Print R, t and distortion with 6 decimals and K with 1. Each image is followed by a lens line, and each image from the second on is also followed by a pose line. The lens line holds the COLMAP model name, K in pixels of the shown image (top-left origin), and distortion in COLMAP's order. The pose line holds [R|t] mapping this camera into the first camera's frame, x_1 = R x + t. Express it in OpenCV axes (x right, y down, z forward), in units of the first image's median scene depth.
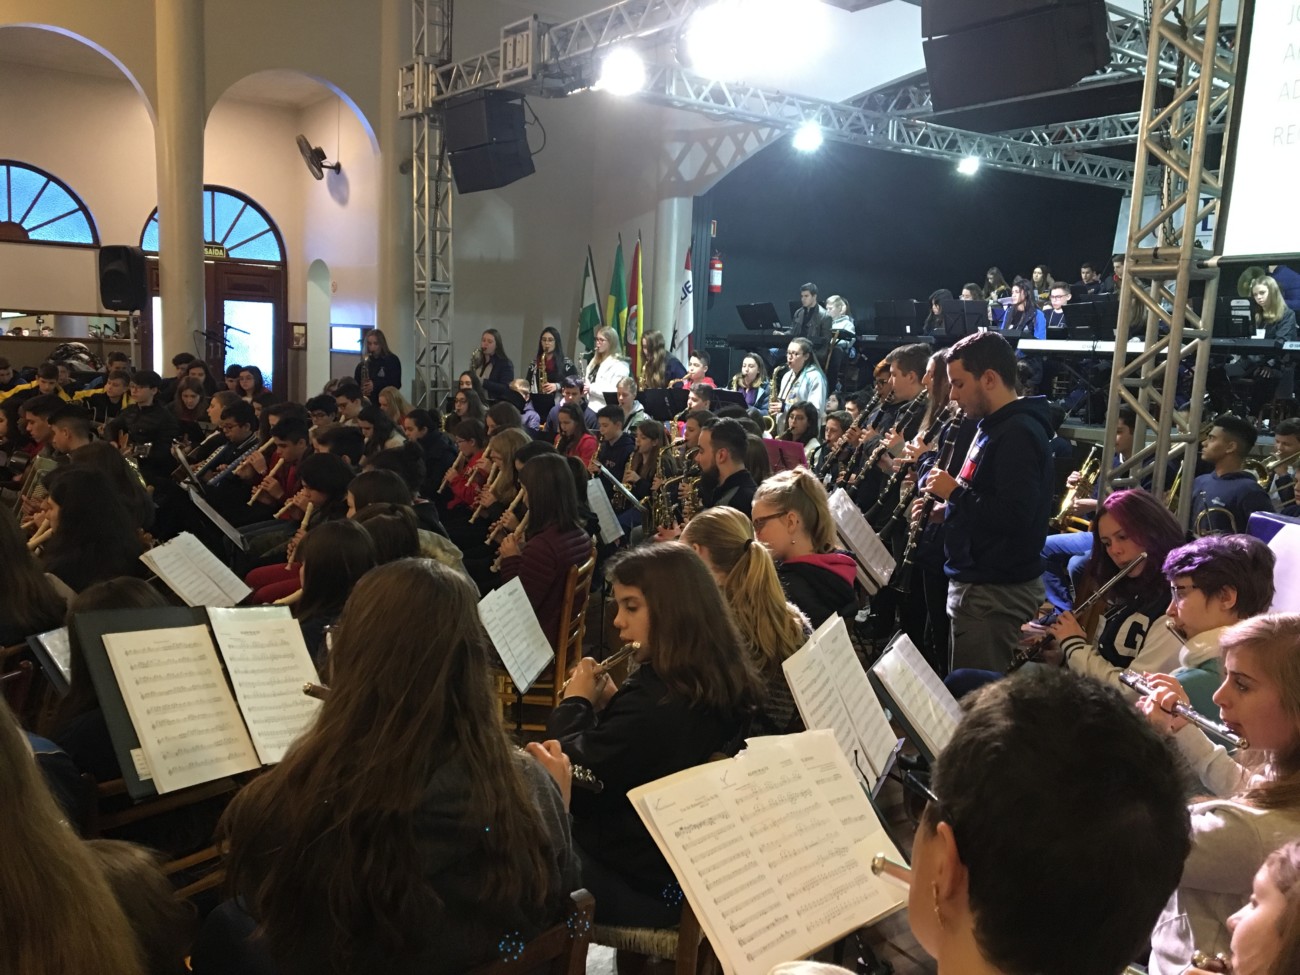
lens RADIAL K [[1091.8, 0, 650.4], [0, 1091.8, 498.2], [0, 0, 1]] dist [0.069679, -0.091433]
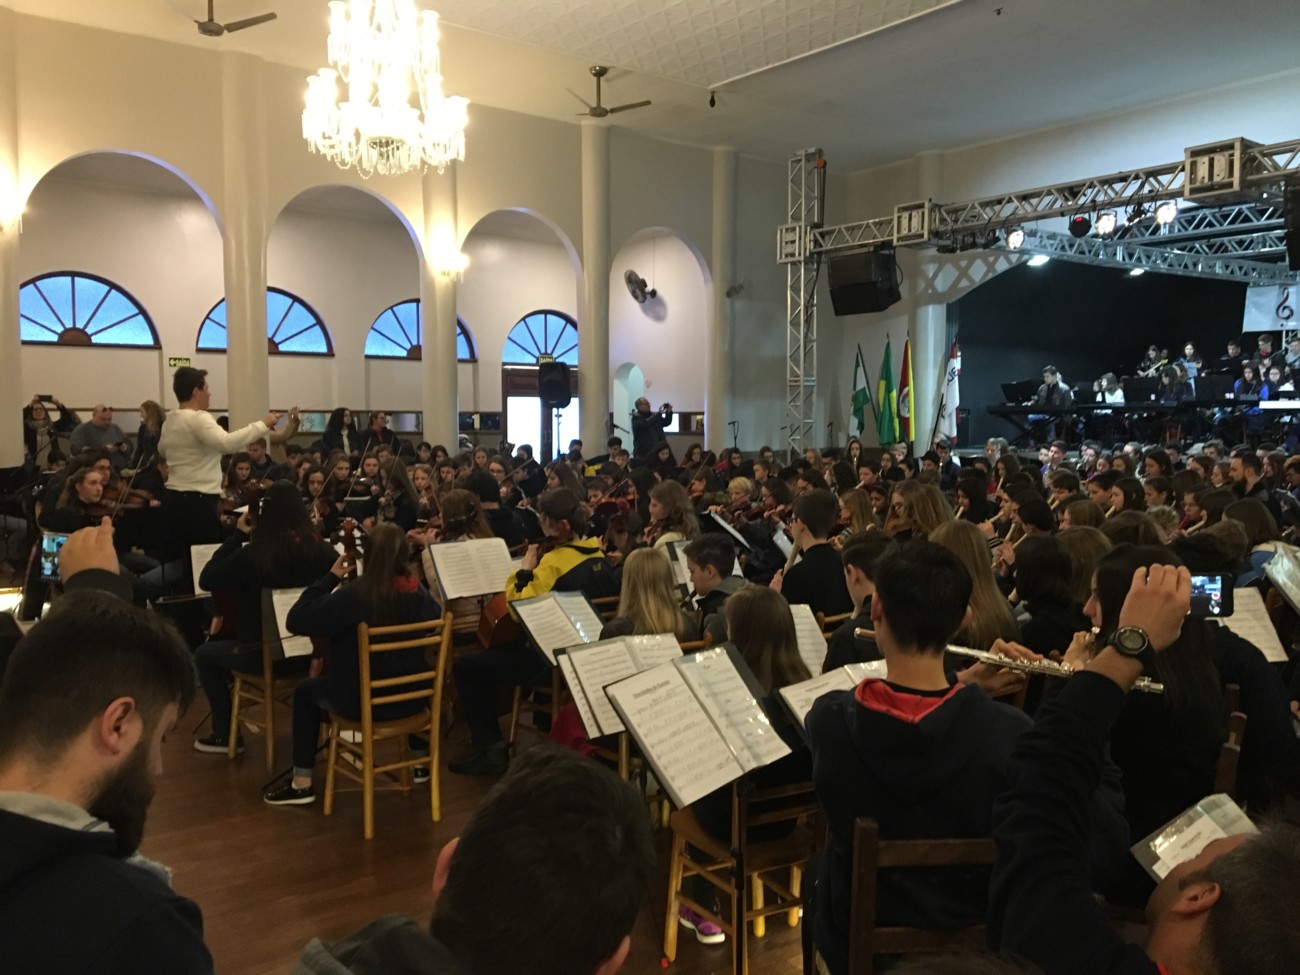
lens RADIAL K [[1091.8, 0, 644.3], [0, 1091.8, 496.0], [0, 0, 1]] dist [0.069679, -0.091433]
pose [[0.999150, -0.040730, 0.006337, -0.352136], [0.041072, 0.996746, -0.069361, 0.032198], [-0.003492, 0.069563, 0.997571, -0.306422]]
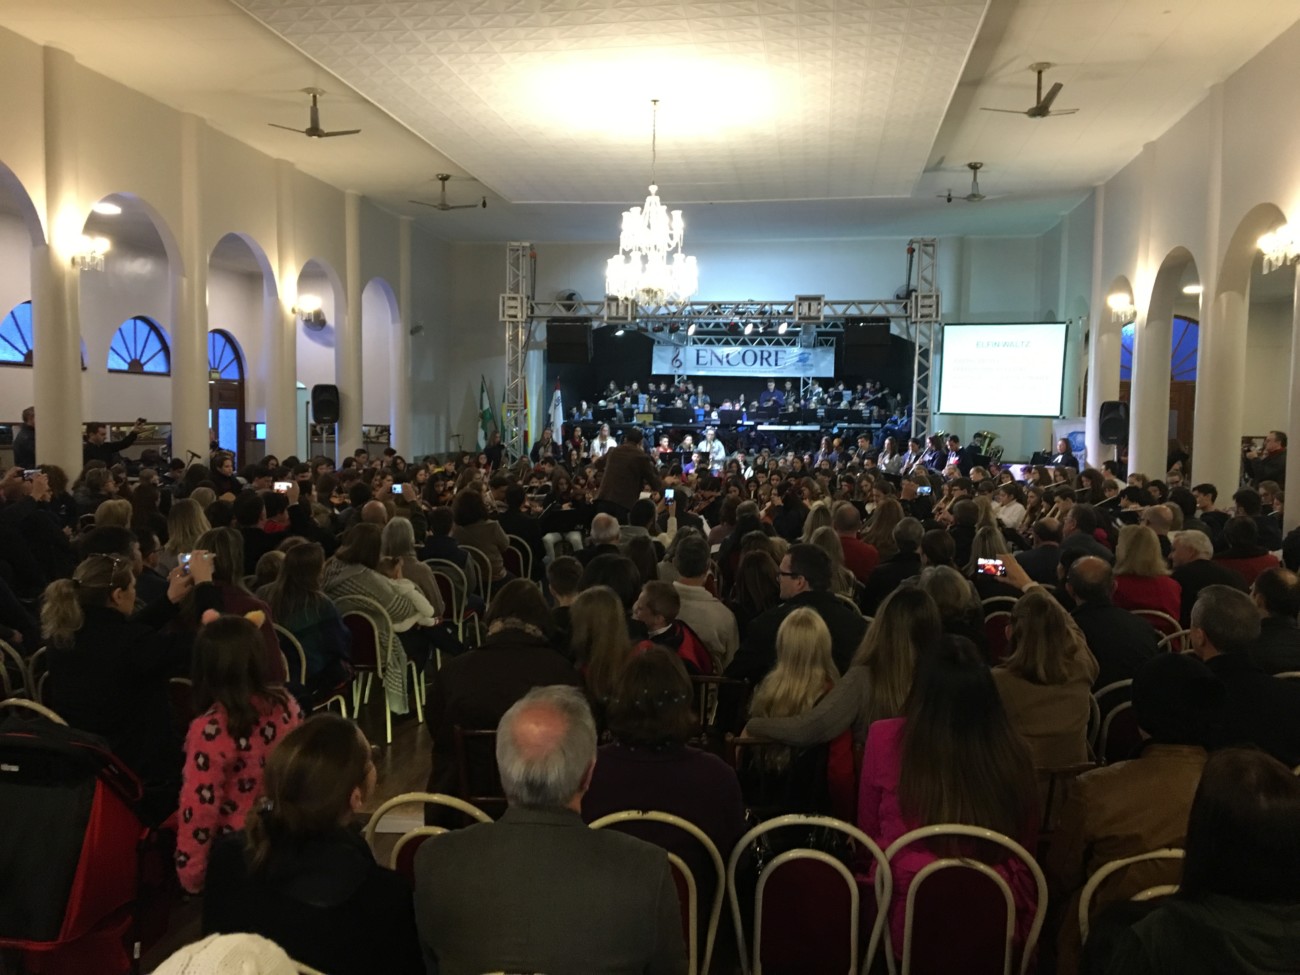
lens RADIAL K [[1091.8, 0, 649.5], [0, 1091.8, 495.5], [0, 0, 1]] dist [0.069679, -0.091433]
pose [[0.712445, -0.079446, 0.697216, -1.179624], [0.112984, 0.993594, -0.002234, -0.006530], [-0.692572, 0.080366, 0.716858, -0.444001]]
